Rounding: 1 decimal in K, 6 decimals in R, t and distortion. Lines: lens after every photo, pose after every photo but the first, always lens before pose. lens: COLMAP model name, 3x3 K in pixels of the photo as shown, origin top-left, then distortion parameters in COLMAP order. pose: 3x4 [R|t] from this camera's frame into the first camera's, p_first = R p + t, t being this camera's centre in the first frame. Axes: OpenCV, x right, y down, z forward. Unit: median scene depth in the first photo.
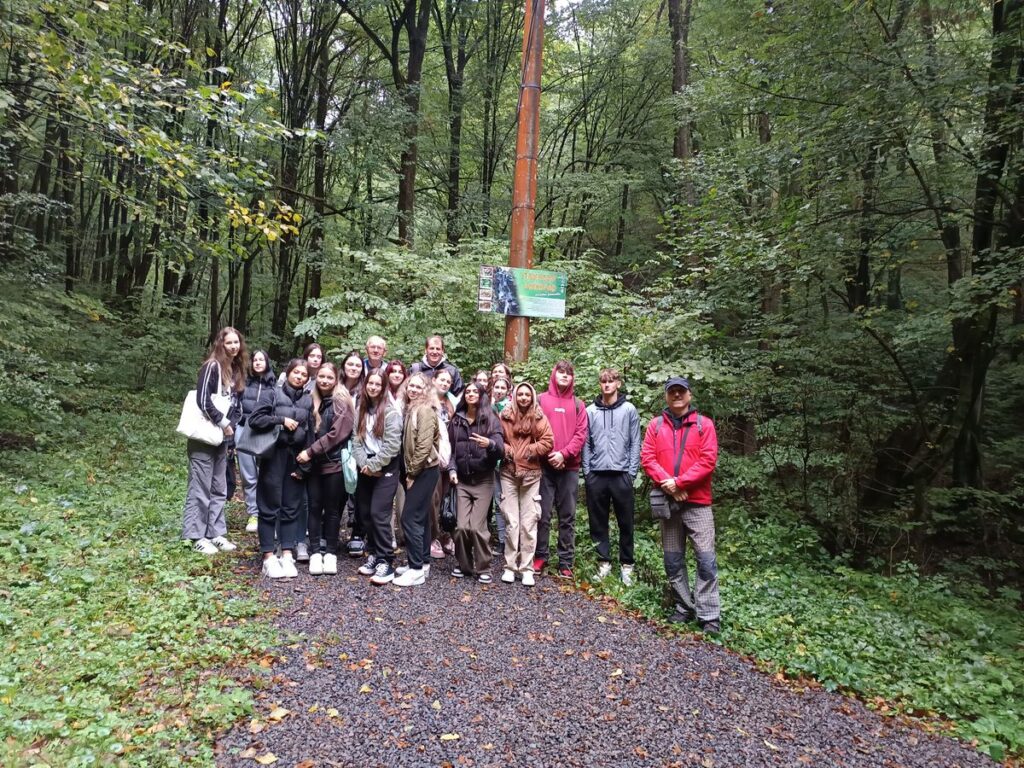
lens RADIAL K [[1038.4, 0, 512.0], [0, 1038.4, 384.0], [0, 0, 1]] dist [0.089952, -0.000932]
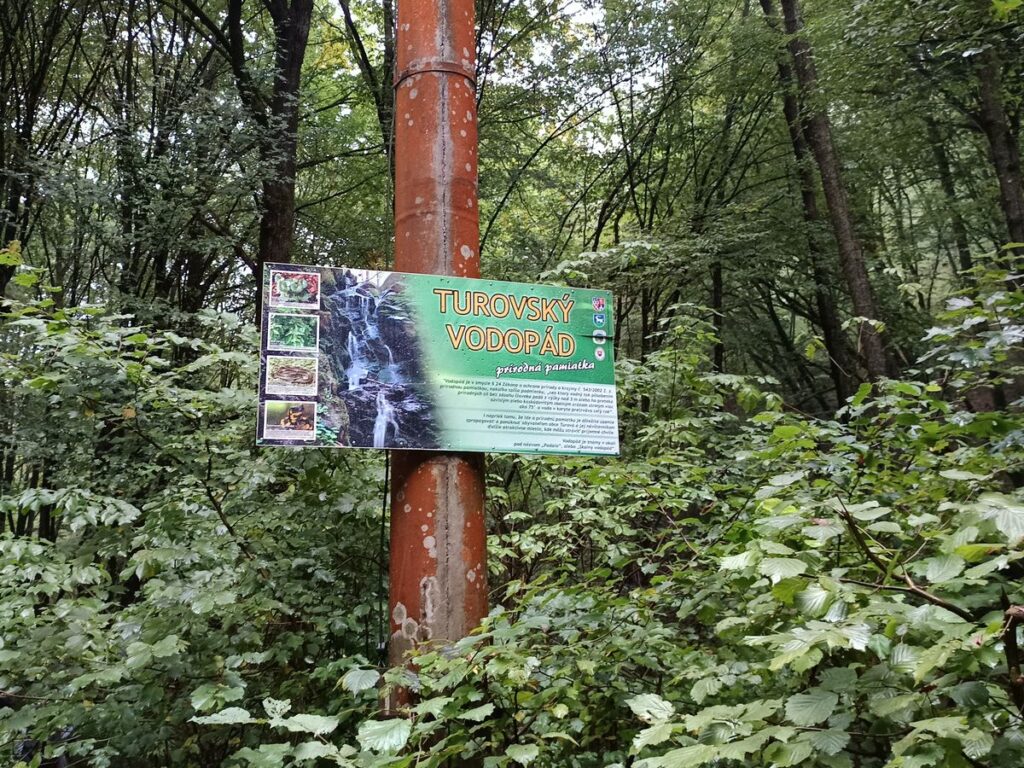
lens RADIAL K [[1038.4, 0, 512.0], [0, 1038.4, 384.0], [0, 0, 1]] dist [0.089952, -0.000932]
pose [[0.994431, -0.091726, -0.051889, 0.039544], [0.074069, 0.958581, -0.275021, -0.011273], [0.074966, 0.269646, 0.960037, 0.758494]]
